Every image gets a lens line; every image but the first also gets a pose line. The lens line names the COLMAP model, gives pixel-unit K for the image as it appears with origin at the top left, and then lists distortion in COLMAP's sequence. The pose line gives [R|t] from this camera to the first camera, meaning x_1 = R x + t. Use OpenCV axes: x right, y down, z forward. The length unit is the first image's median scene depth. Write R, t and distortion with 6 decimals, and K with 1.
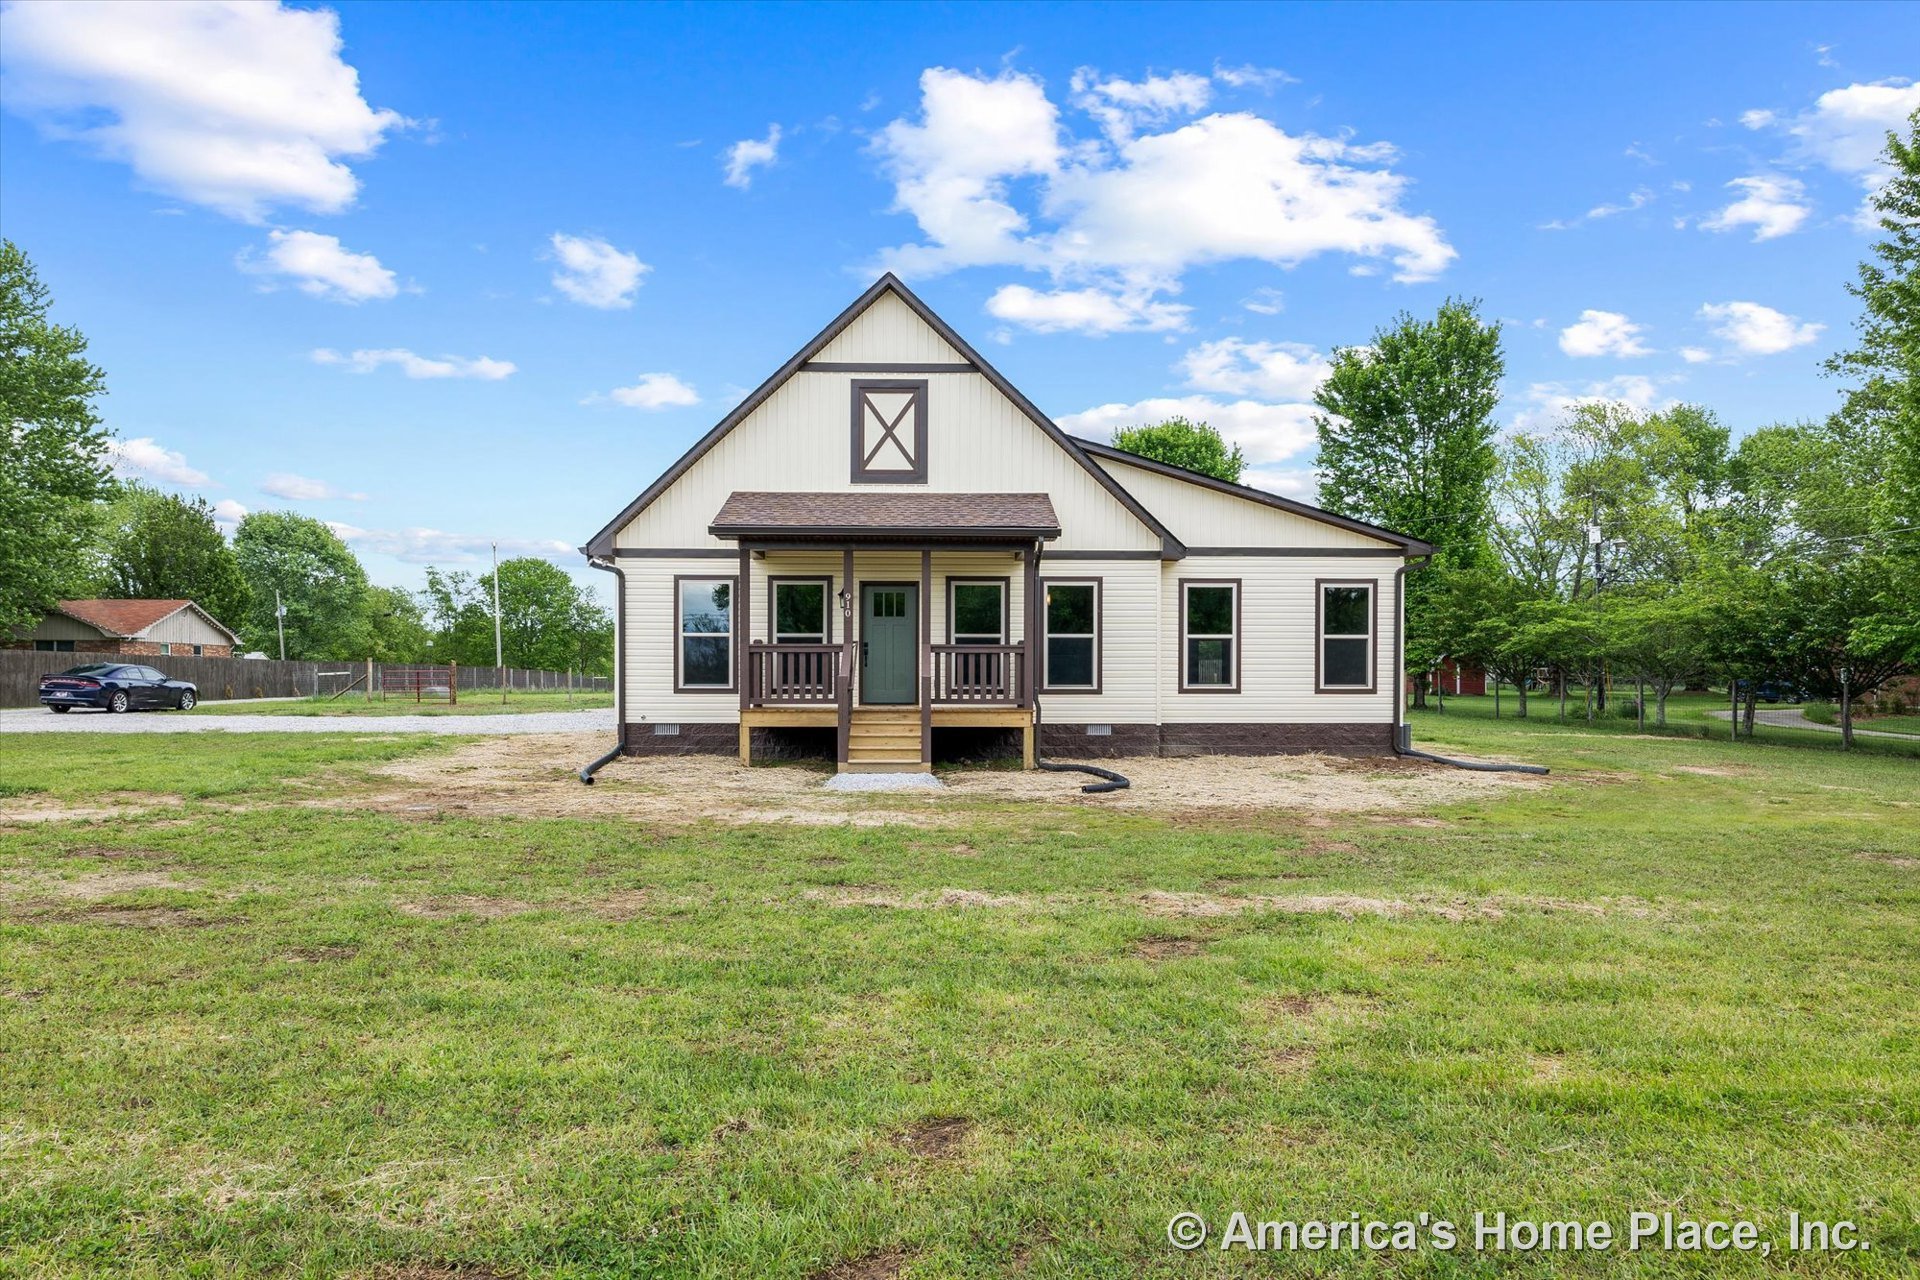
lens RADIAL K [[1130.5, 0, 958.5], [0, 1130.5, 678.5], [0, 0, 1]] dist [-0.037691, 0.000083]
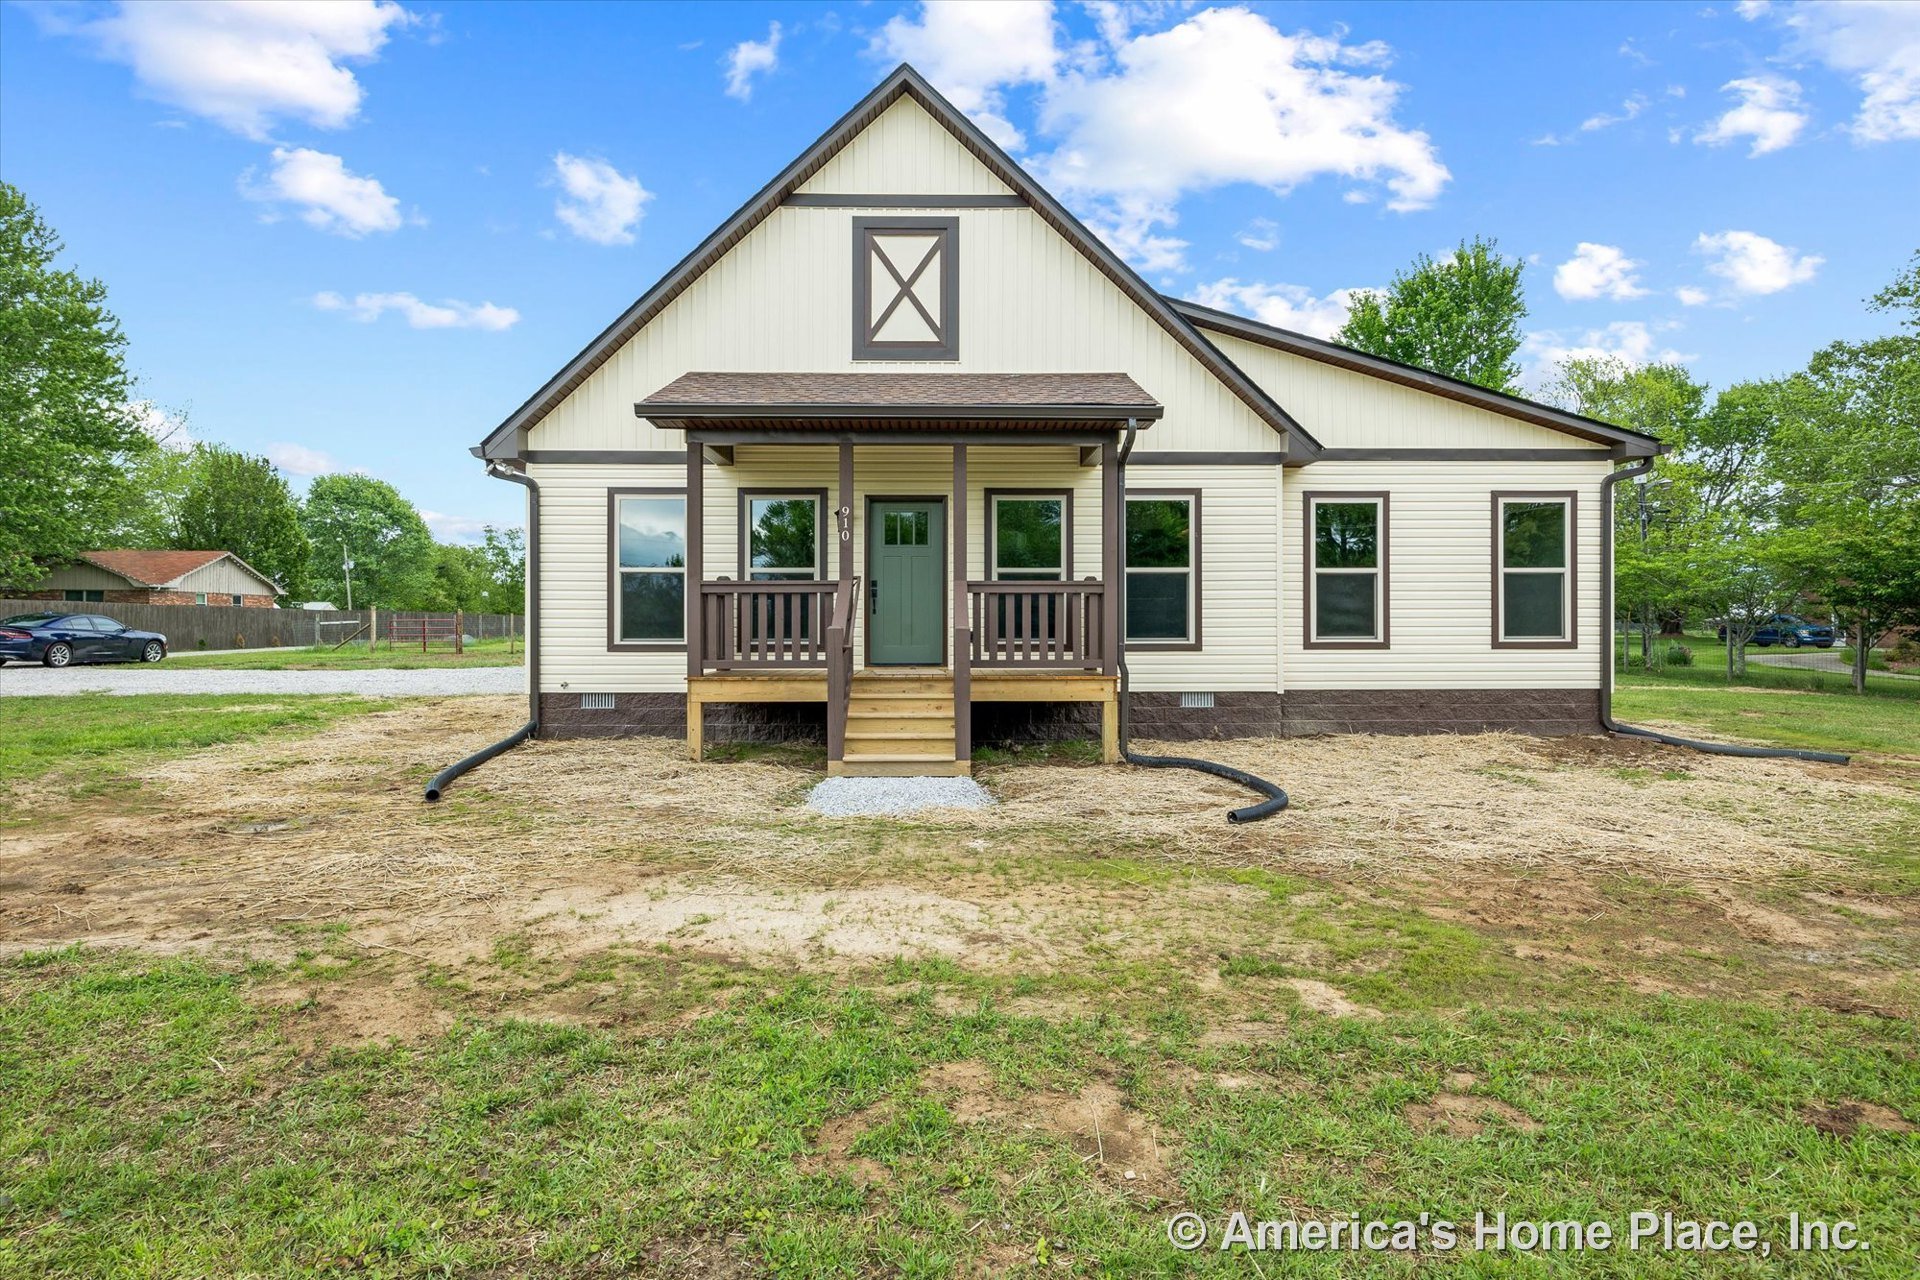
lens RADIAL K [[1010.3, 0, 962.0], [0, 1010.3, 611.1], [0, 0, 1]] dist [-0.003104, 0.000160]
pose [[0.999979, -0.002980, -0.005788, -0.021930], [0.002903, 0.999908, -0.013263, -0.003378], [0.005827, 0.013246, 0.999895, 0.353191]]
